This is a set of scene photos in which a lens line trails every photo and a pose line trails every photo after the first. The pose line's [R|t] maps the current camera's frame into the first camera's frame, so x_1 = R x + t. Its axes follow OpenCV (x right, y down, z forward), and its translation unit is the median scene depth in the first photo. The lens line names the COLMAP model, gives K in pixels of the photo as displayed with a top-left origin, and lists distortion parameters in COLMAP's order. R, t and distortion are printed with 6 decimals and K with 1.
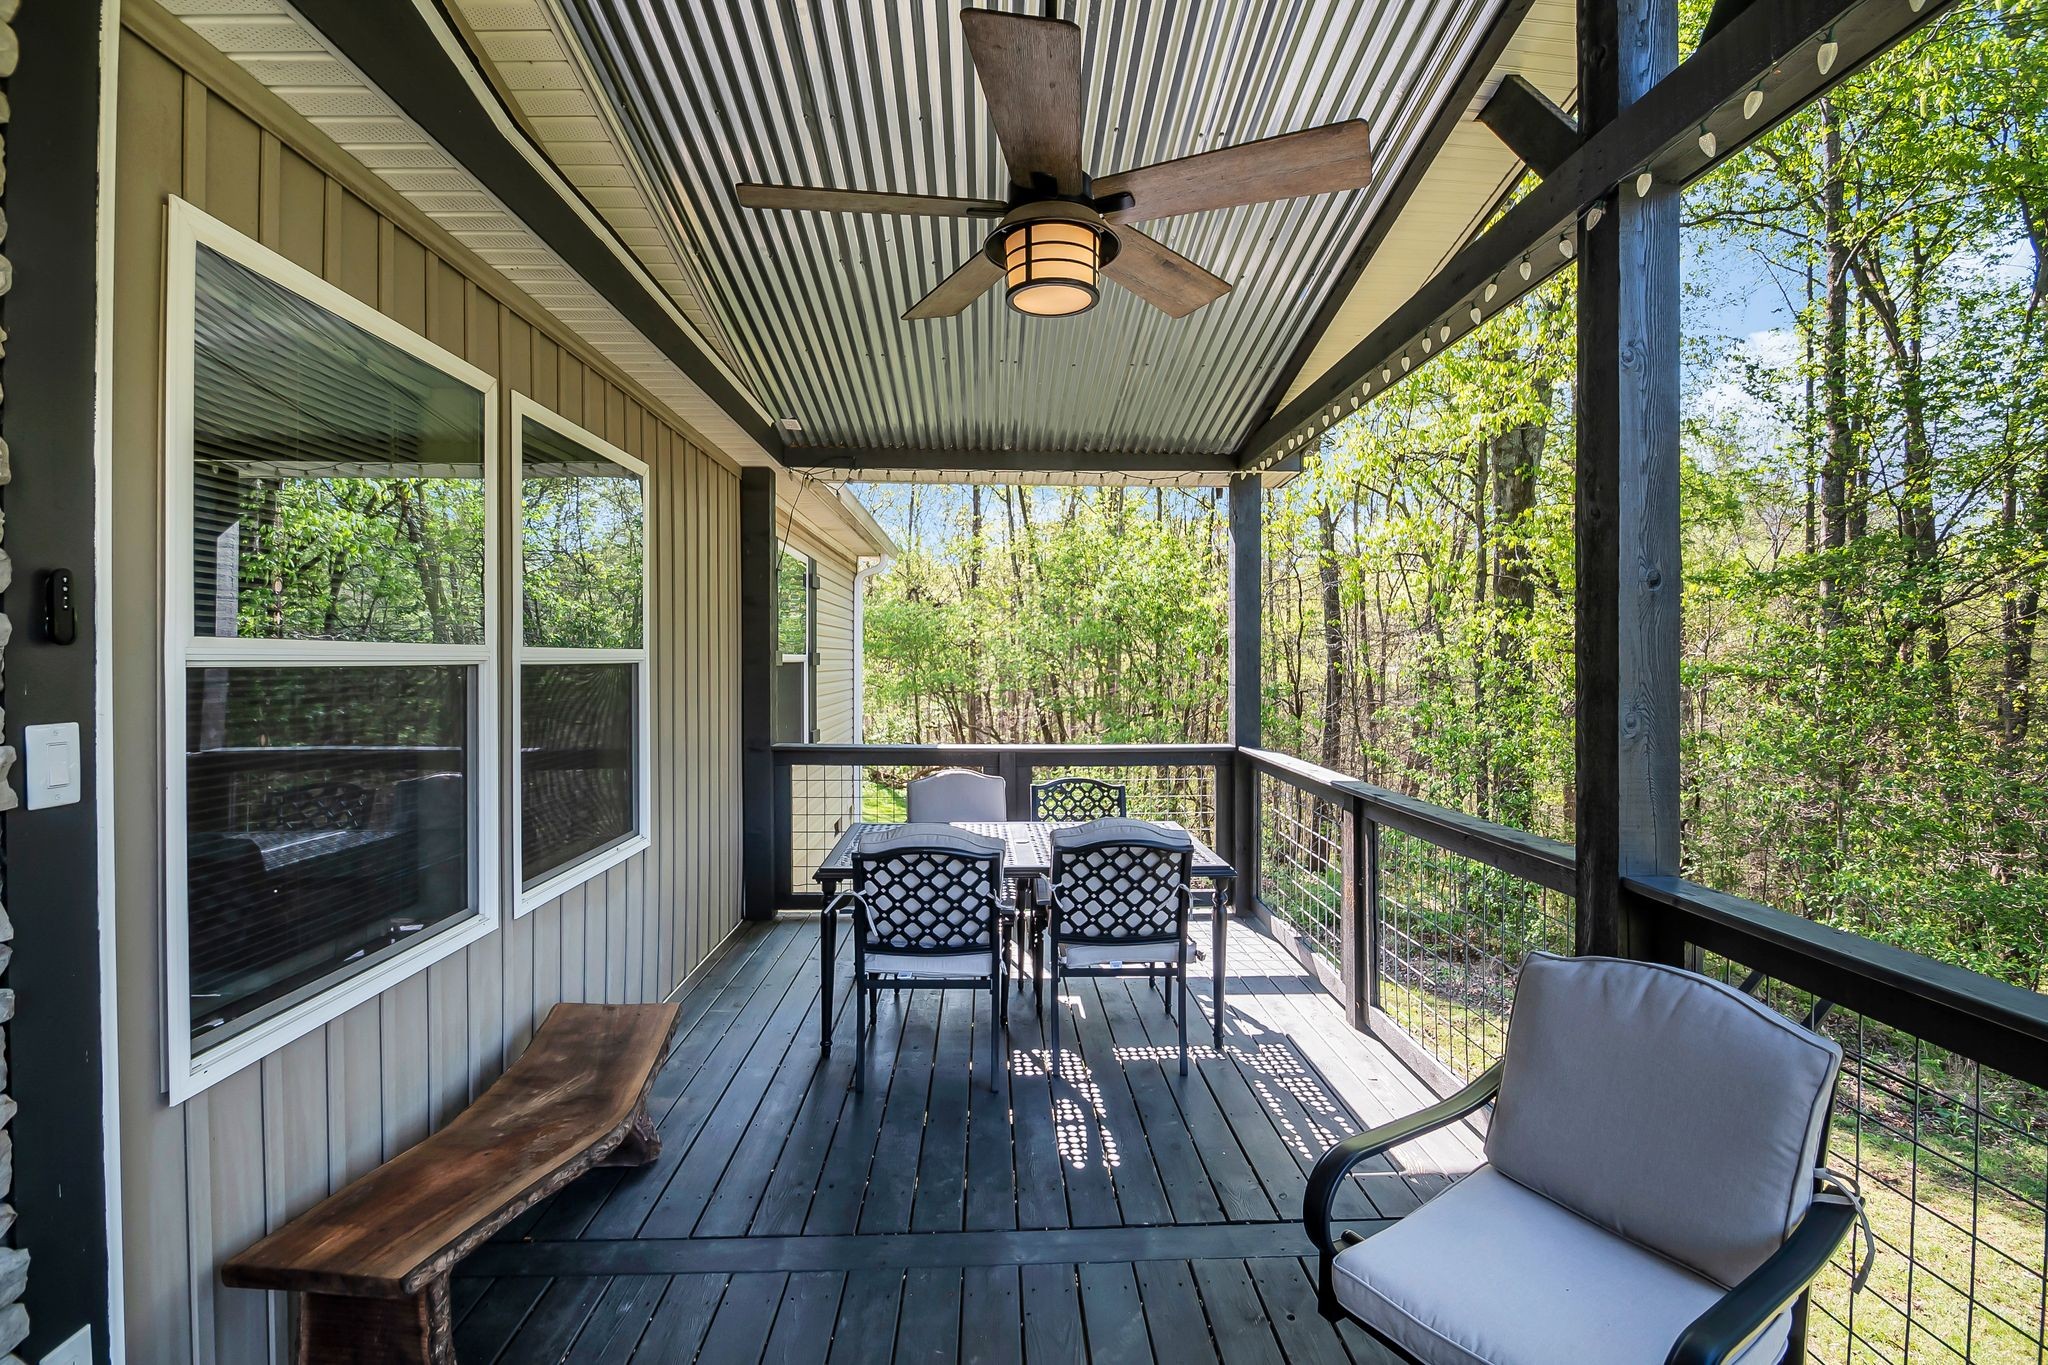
lens RADIAL K [[903.4, 0, 1028.9], [0, 903.4, 673.7], [0, 0, 1]] dist [0.016333, -0.018128]
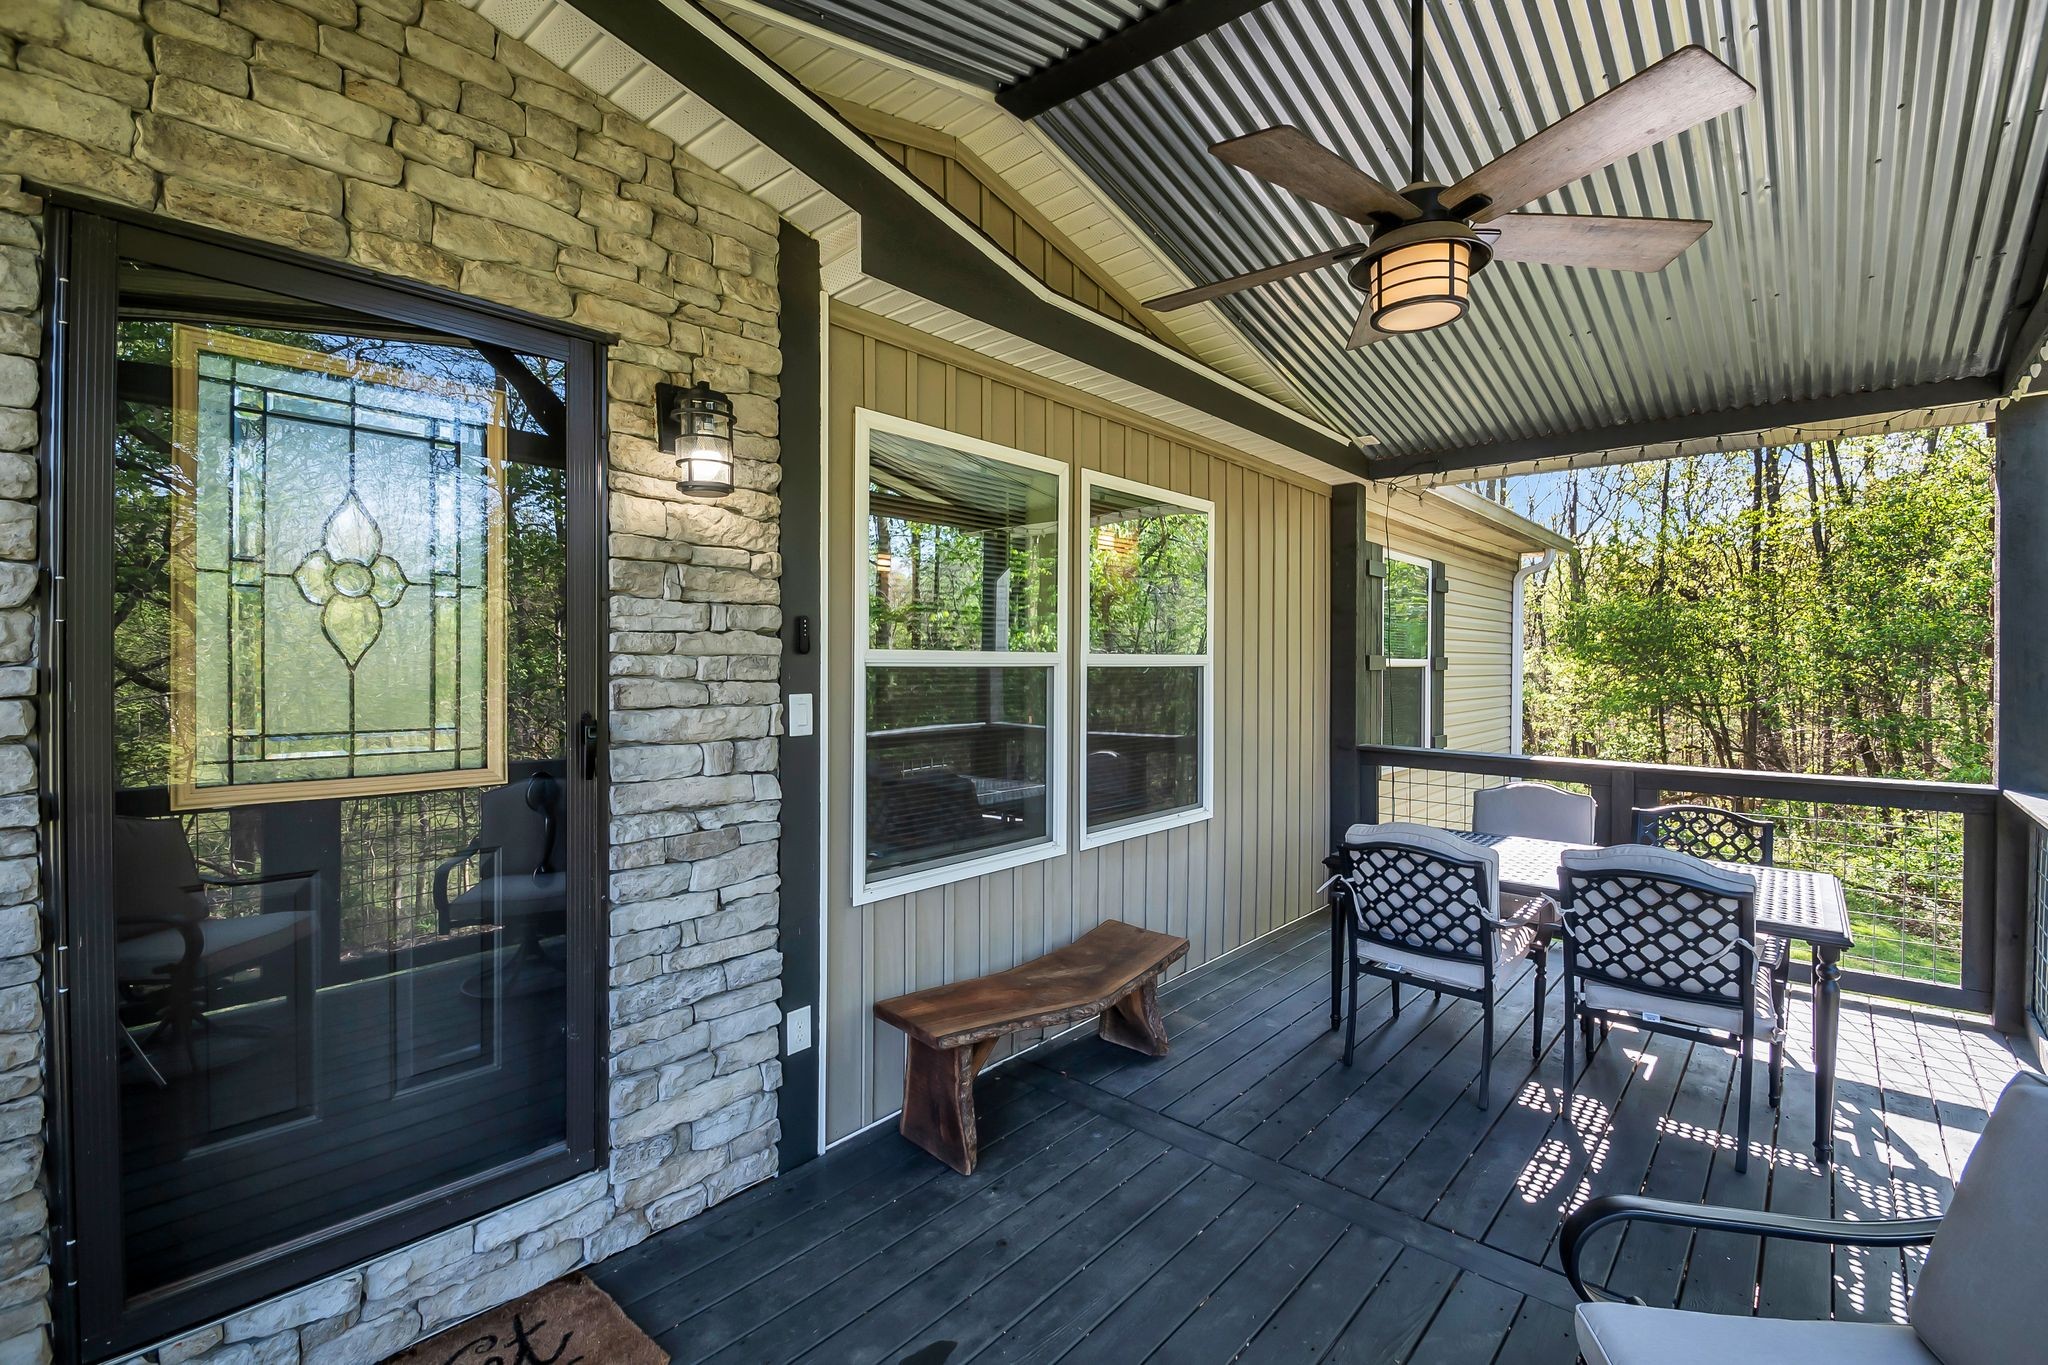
lens RADIAL K [[892.8, 0, 1035.4], [0, 892.8, 679.4], [0, 0, 1]] dist [0.018956, -0.016906]
pose [[0.720874, 0.014009, -0.692924, 0.270108], [-0.013642, 0.999889, 0.006023, 0.002134], [0.692931, 0.005112, 0.720985, -0.027377]]
